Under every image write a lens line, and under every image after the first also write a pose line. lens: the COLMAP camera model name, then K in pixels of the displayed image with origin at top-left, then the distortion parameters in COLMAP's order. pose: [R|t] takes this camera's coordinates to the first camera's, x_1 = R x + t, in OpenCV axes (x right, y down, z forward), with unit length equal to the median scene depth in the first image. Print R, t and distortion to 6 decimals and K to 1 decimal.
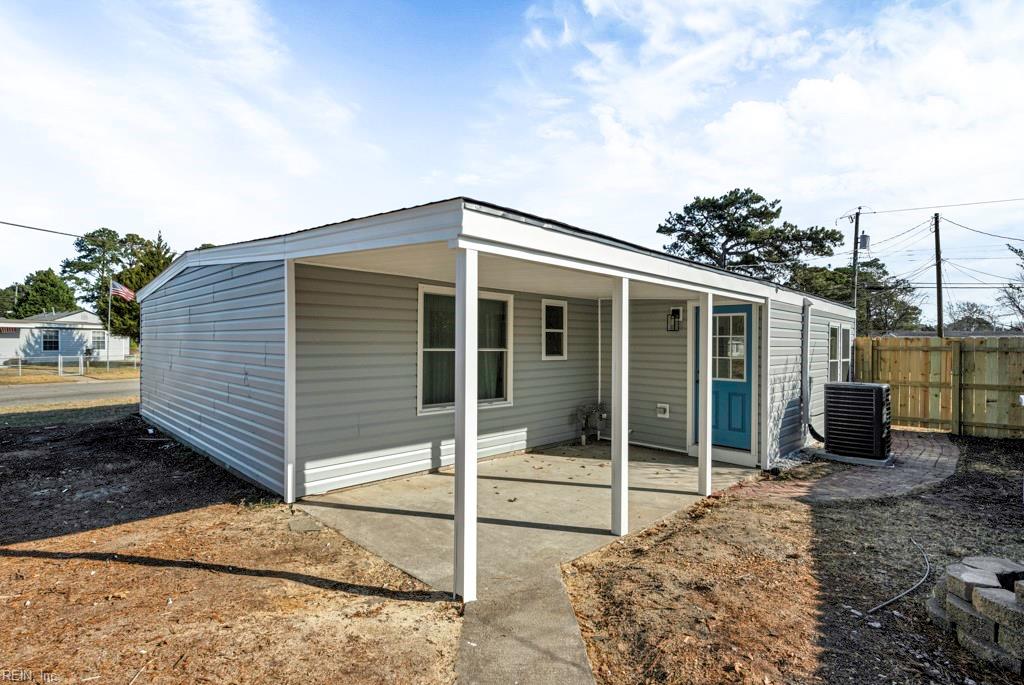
lens RADIAL K [[499.9, 0, 508.0], [0, 499.9, 348.8], [0, 0, 1]] dist [0.004647, 0.000981]
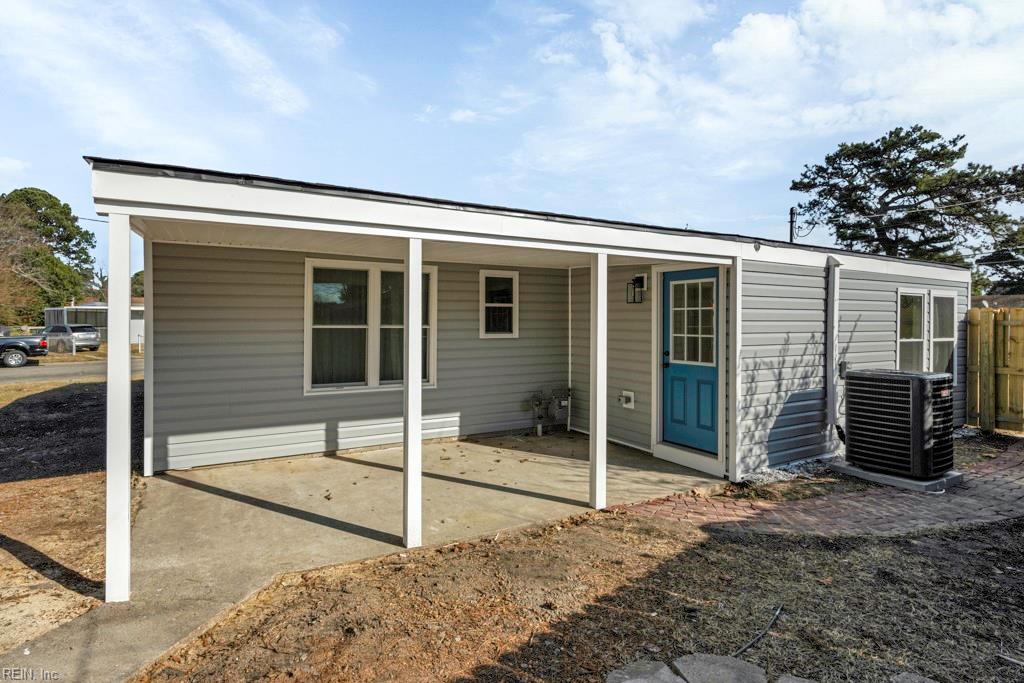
lens RADIAL K [[510.0, 0, 488.2], [0, 510.0, 324.3], [0, 0, 1]] dist [0.003587, -0.000831]
pose [[0.956389, -0.005354, -0.292047, 0.355106], [0.003255, 0.999965, -0.007672, 0.005014], [0.292078, 0.006387, 0.956373, 0.131011]]
